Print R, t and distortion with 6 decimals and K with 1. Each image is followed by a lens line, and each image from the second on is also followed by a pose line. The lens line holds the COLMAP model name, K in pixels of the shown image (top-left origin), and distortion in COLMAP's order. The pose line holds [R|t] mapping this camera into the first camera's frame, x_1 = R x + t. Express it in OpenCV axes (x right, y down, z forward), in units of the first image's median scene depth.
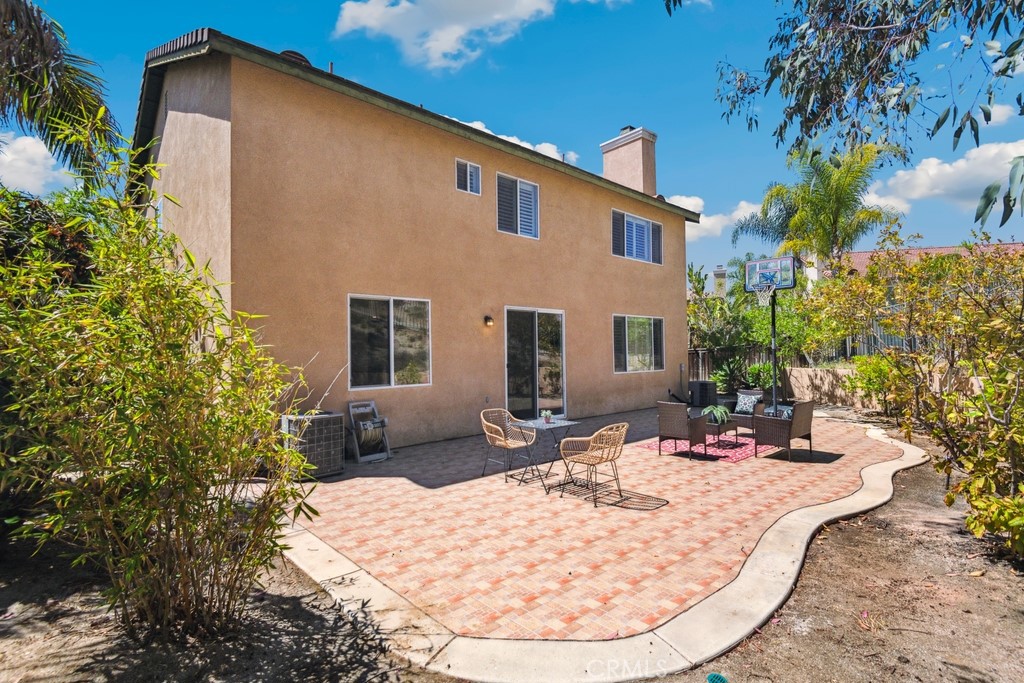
lens RADIAL K [[503.2, 0, 512.0], [0, 503.2, 341.5], [0, 0, 1]] dist [0.000159, 0.000032]
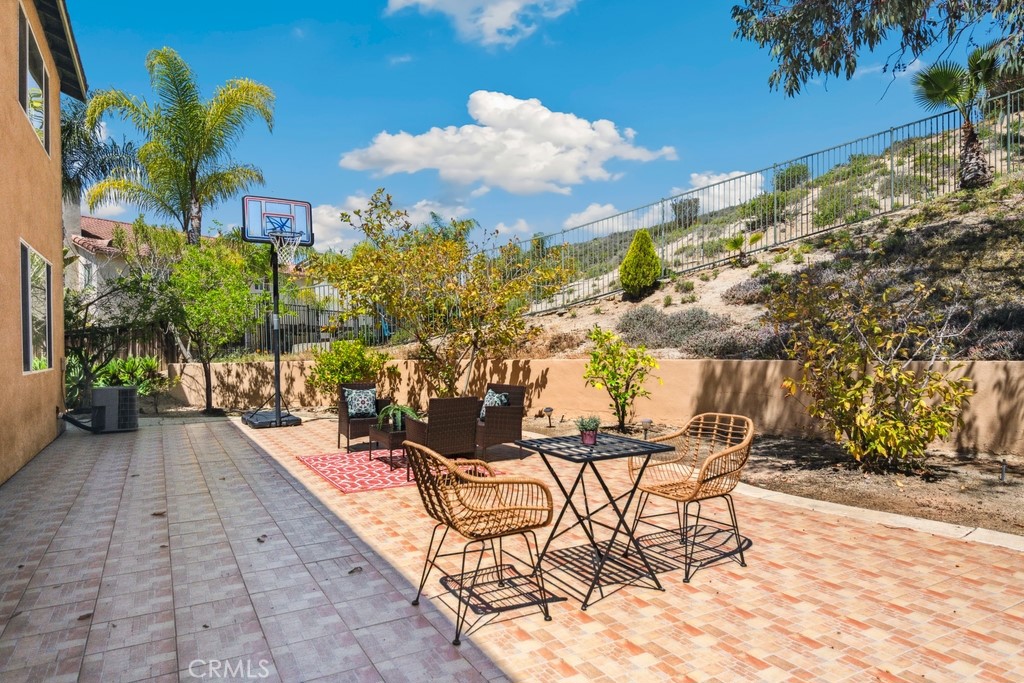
lens RADIAL K [[634.1, 0, 512.0], [0, 634.1, 341.5], [0, 0, 1]] dist [-0.001641, -0.000434]
pose [[0.236201, 0.008425, 0.971668, -0.395952], [-0.001318, 0.999964, -0.008350, 0.060930], [-0.971703, 0.000692, 0.236204, 0.748143]]
